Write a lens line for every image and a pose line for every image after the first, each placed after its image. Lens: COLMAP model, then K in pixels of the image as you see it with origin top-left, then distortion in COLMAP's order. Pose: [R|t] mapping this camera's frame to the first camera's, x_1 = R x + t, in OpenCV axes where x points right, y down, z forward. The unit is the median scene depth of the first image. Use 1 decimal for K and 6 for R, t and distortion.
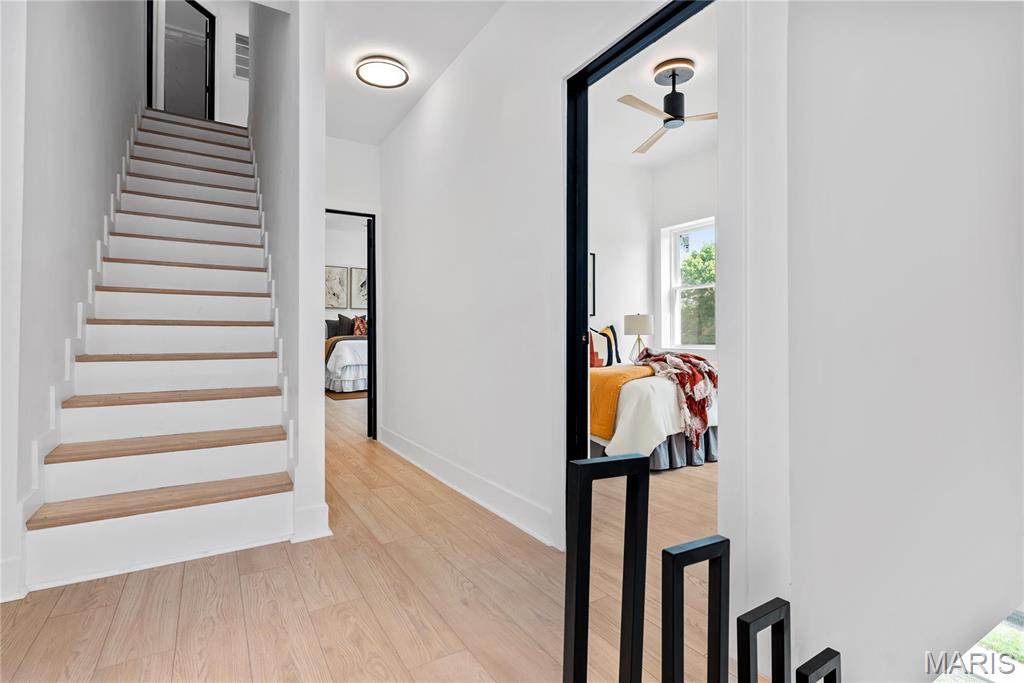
lens RADIAL K [[491.6, 0, 508.4], [0, 491.6, 335.1], [0, 0, 1]] dist [0.003350, 0.000152]
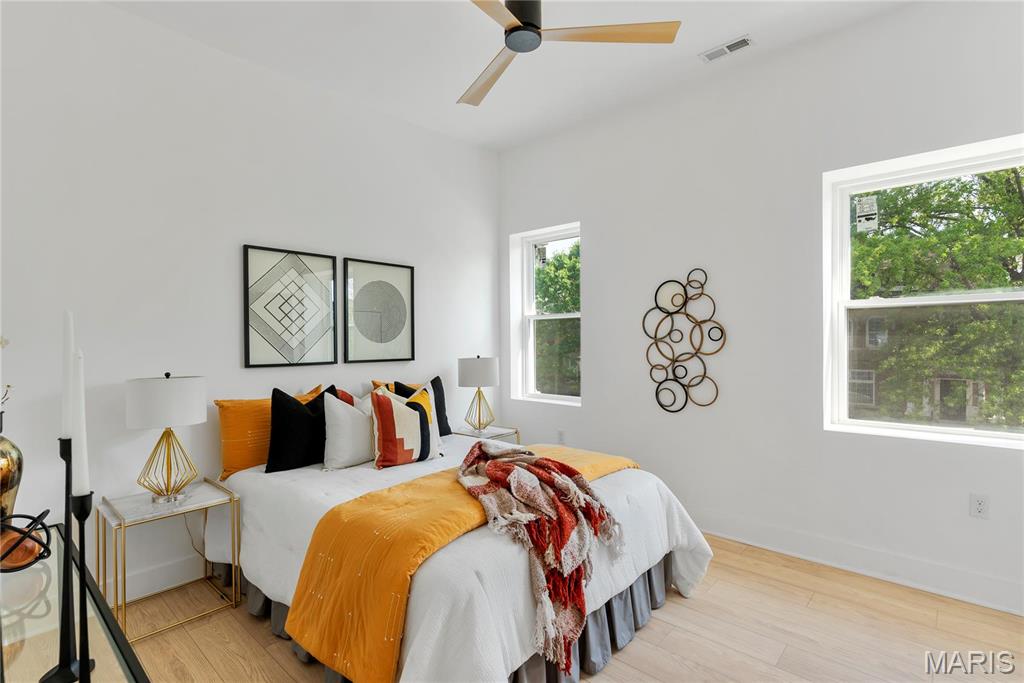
lens RADIAL K [[491.6, 0, 510.2], [0, 491.6, 343.9], [0, 0, 1]] dist [0.003350, 0.000152]
pose [[0.959442, -0.006257, 0.281836, 0.178664], [0.002708, 0.999912, 0.012980, -0.109886], [-0.281892, -0.011691, 0.959375, 0.511660]]
